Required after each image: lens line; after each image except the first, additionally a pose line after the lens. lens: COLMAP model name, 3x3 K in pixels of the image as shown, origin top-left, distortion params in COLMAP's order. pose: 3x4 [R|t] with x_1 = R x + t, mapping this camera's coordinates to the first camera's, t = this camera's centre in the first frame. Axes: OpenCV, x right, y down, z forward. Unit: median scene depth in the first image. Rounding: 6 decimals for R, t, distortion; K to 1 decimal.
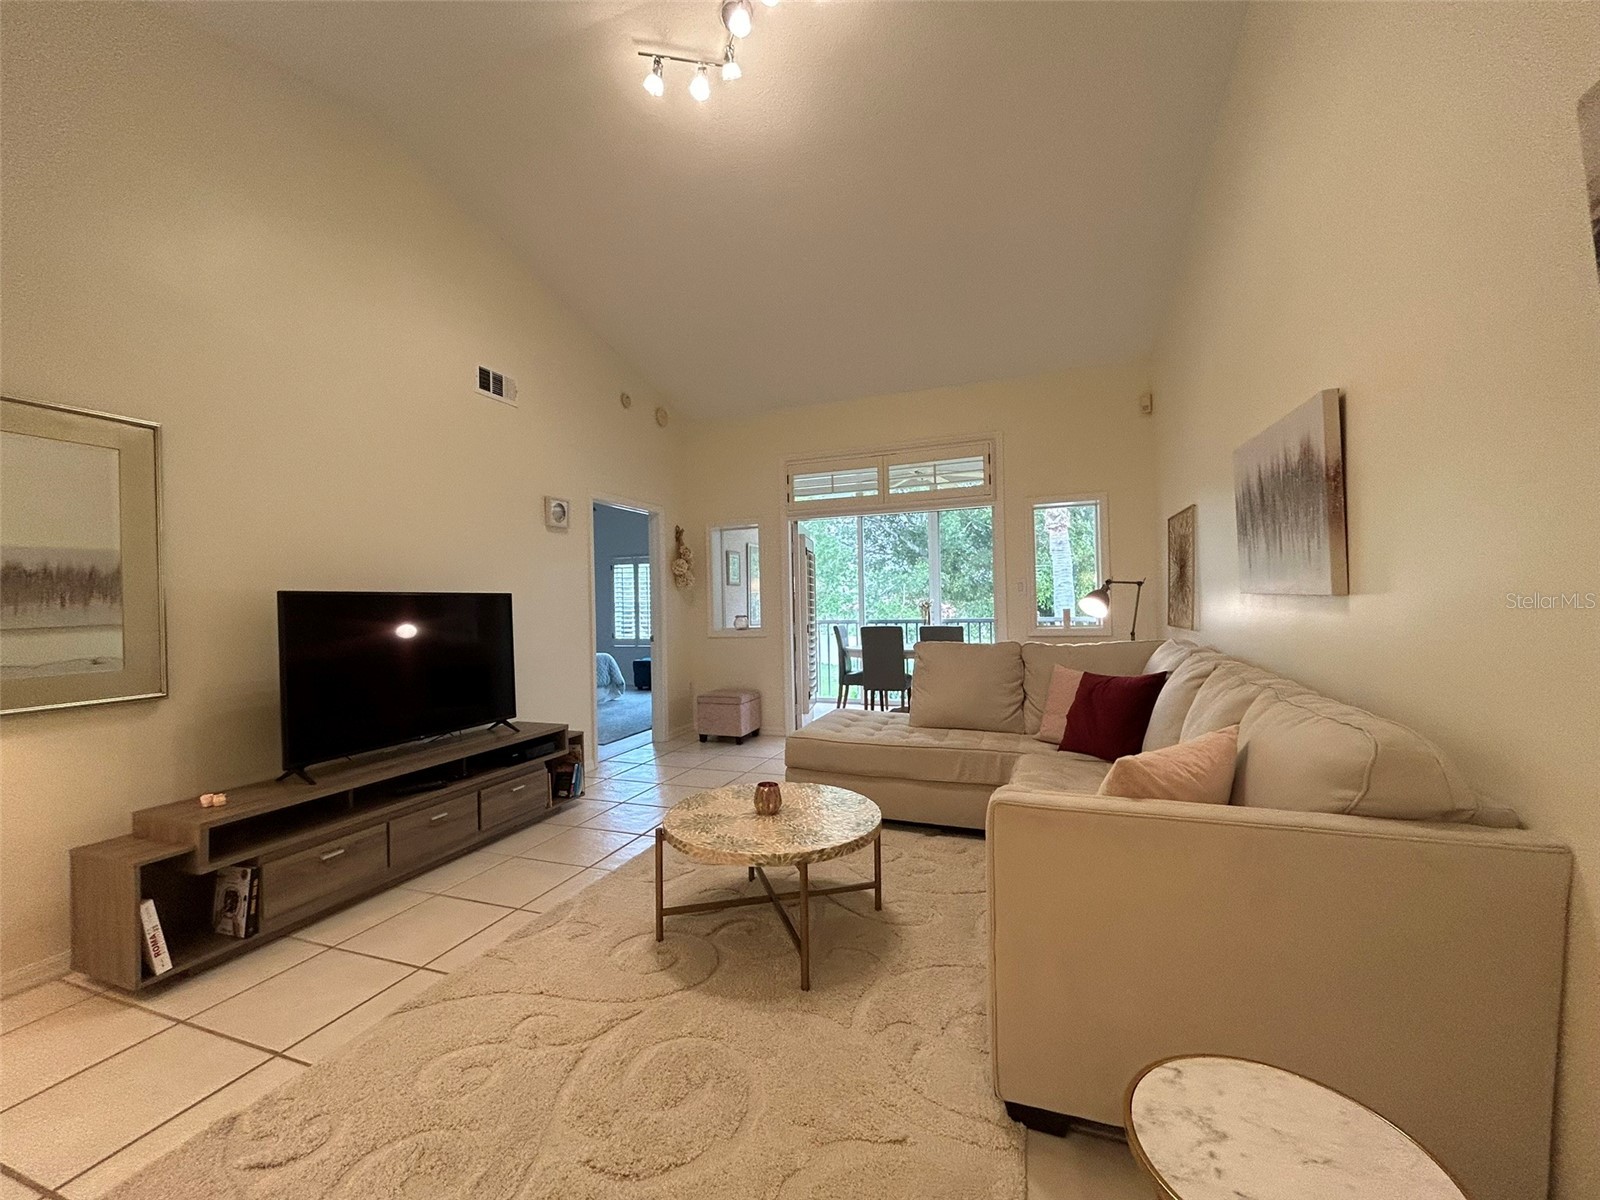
lens RADIAL K [[645.7, 0, 797.0], [0, 645.7, 600.7], [0, 0, 1]] dist [-0.002414, -0.000072]
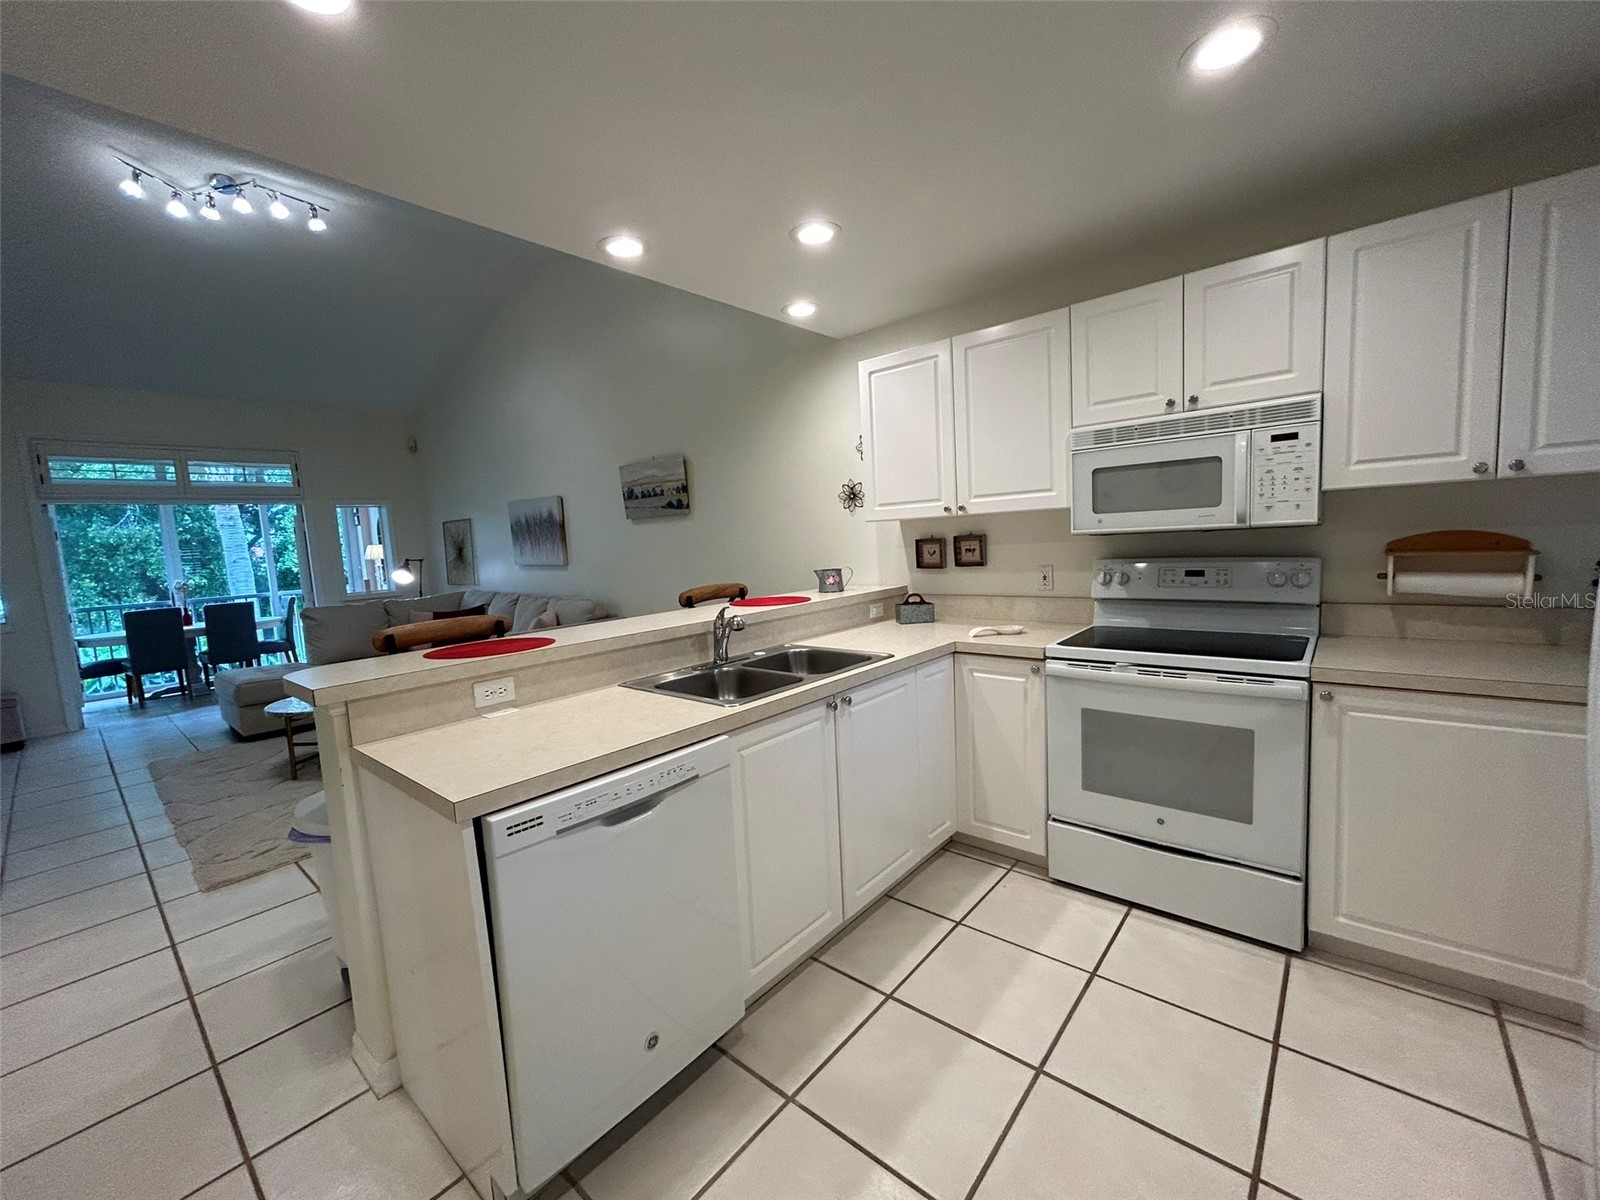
lens RADIAL K [[643.3, 0, 792.7], [0, 643.3, 601.8], [0, 0, 1]] dist [0.002577, 0.000210]
pose [[0.352902, -0.092373, 0.931089, -0.568274], [0.045447, 0.995632, 0.081551, -0.011947], [-0.934556, 0.013536, 0.355559, -0.375861]]
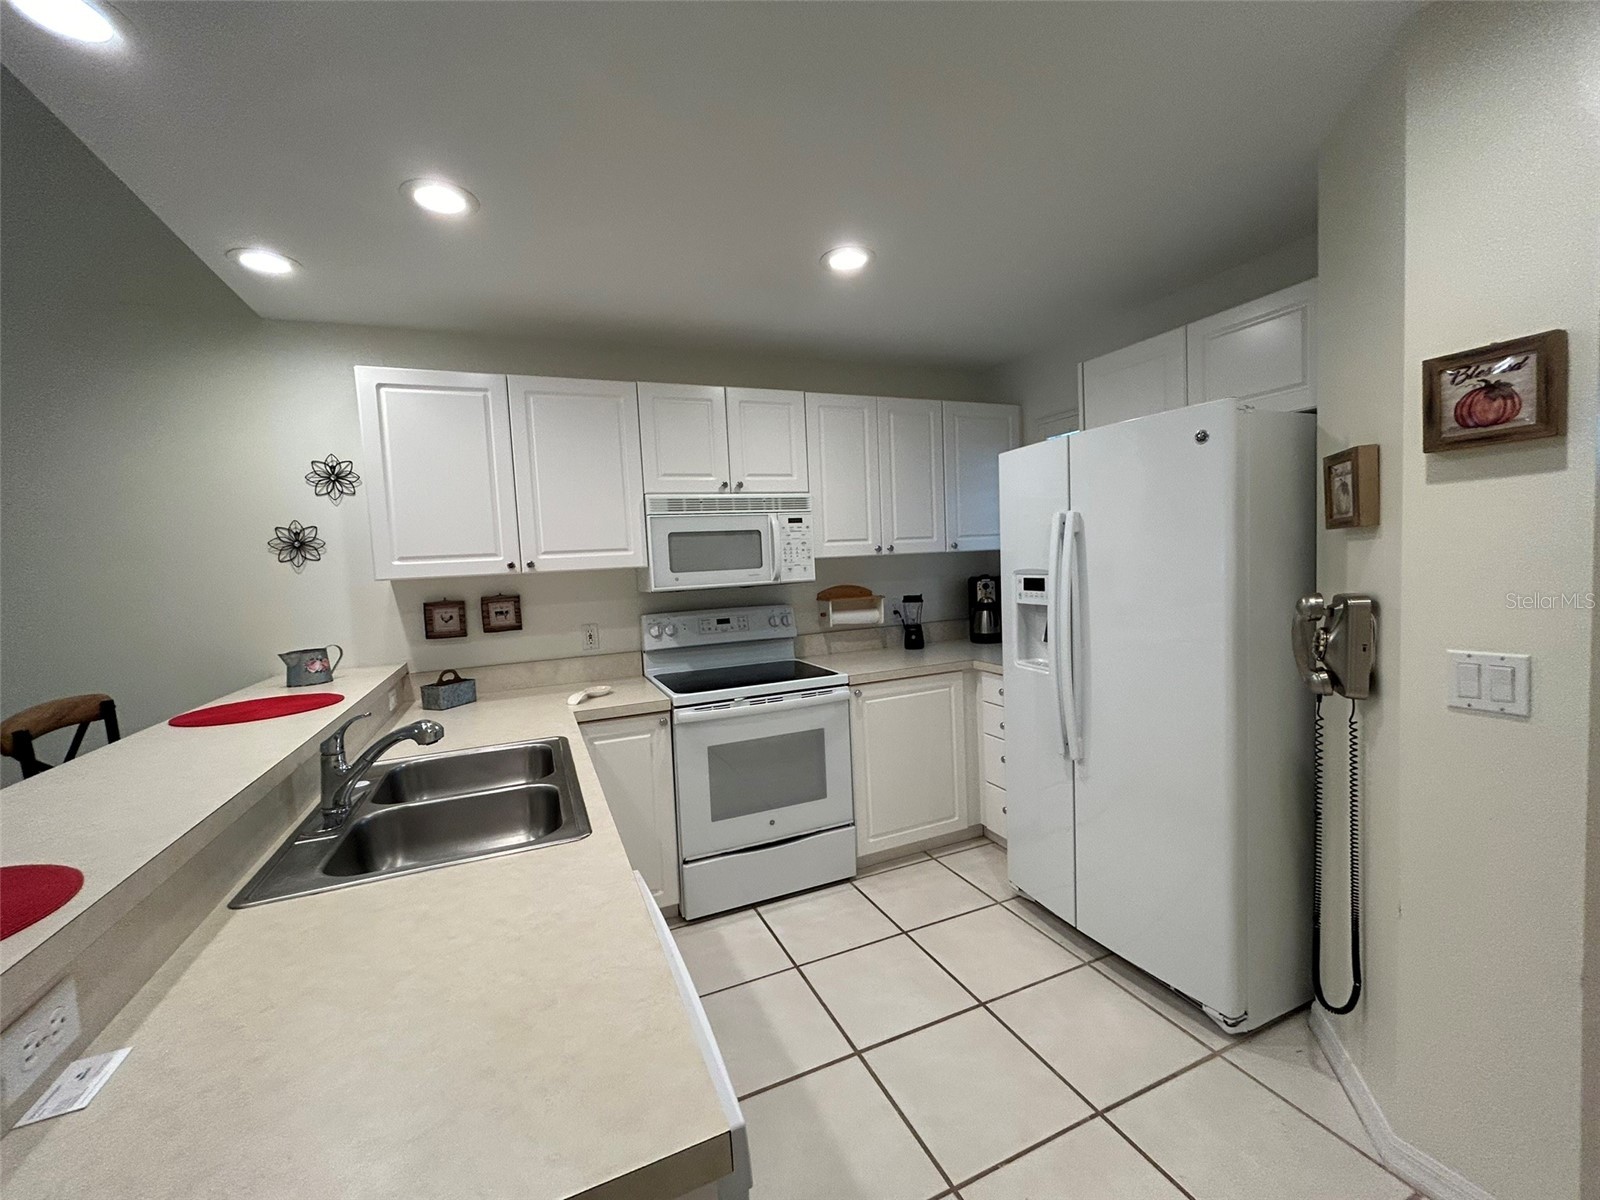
lens RADIAL K [[662.9, 0, 794.1], [0, 662.9, 601.8], [0, 0, 1]] dist [0.001302, 0.000025]
pose [[-0.685652, 0.009479, 0.727868, -0.505995], [0.063711, 0.996859, 0.047033, -0.022730], [-0.725136, 0.078622, -0.684102, -0.122560]]
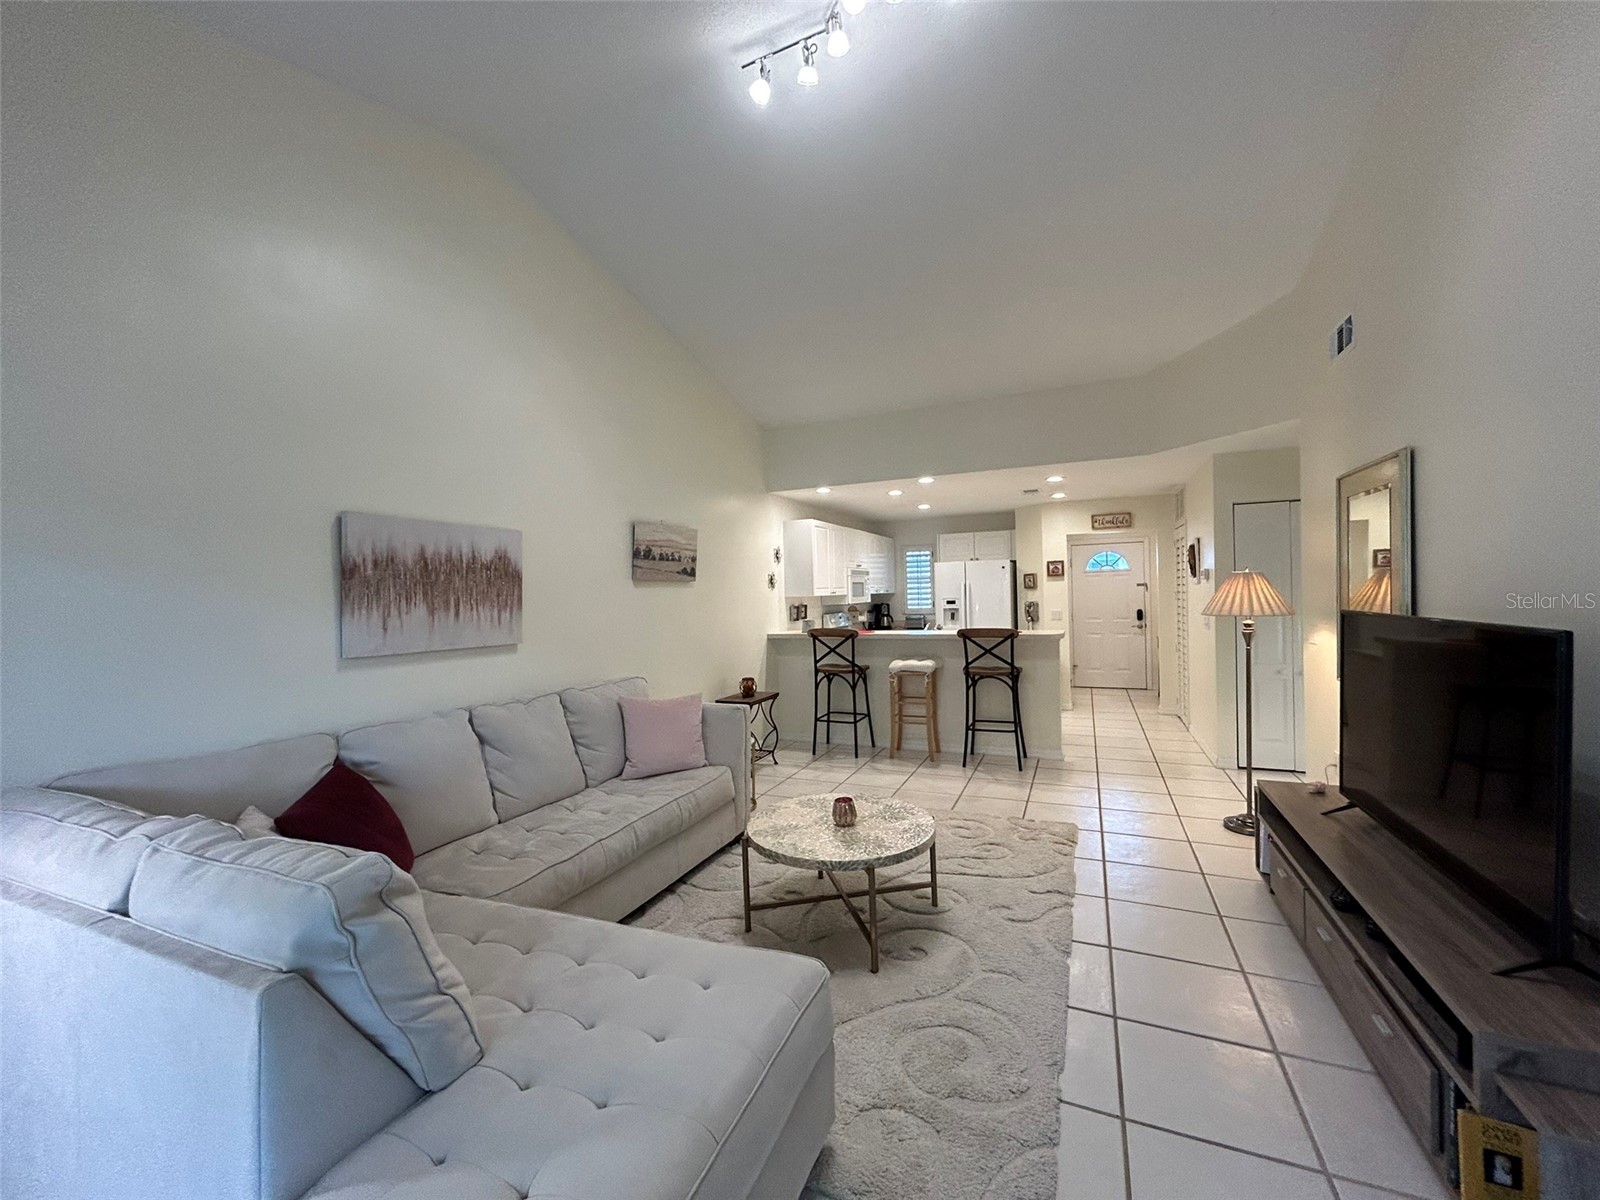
lens RADIAL K [[645.7, 0, 797.0], [0, 645.7, 600.7], [0, 0, 1]] dist [-0.002414, -0.000072]
pose [[-0.996843, 0.047931, 0.063297, -0.022724], [0.048538, 0.998789, 0.008093, -0.037021], [-0.062832, 0.011140, -0.997962, 0.986709]]
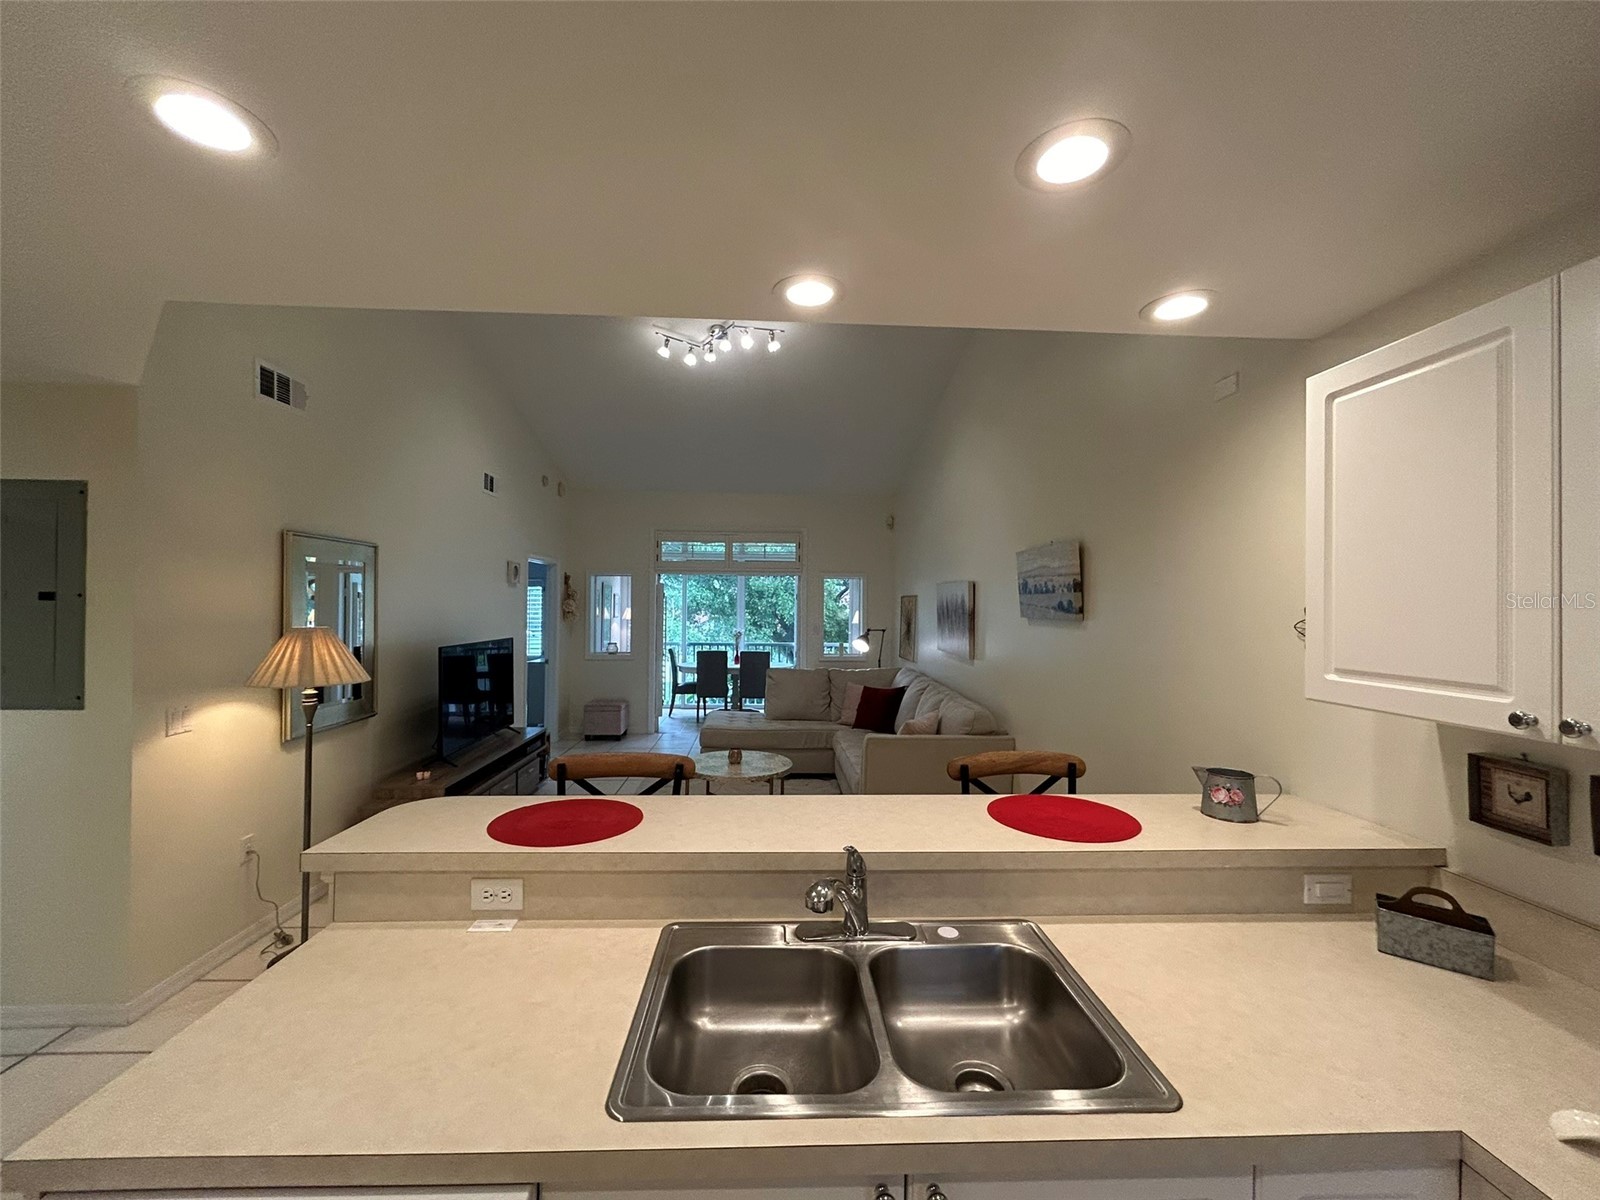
lens RADIAL K [[643.9, 0, 796.9], [0, 643.9, 601.8], [0, 0, 1]] dist [-0.000053, -0.000023]
pose [[0.918542, 0.034323, 0.393831, -0.303721], [-0.032442, 0.999408, -0.011435, -0.067207], [-0.393991, -0.002273, 0.919112, -0.402724]]
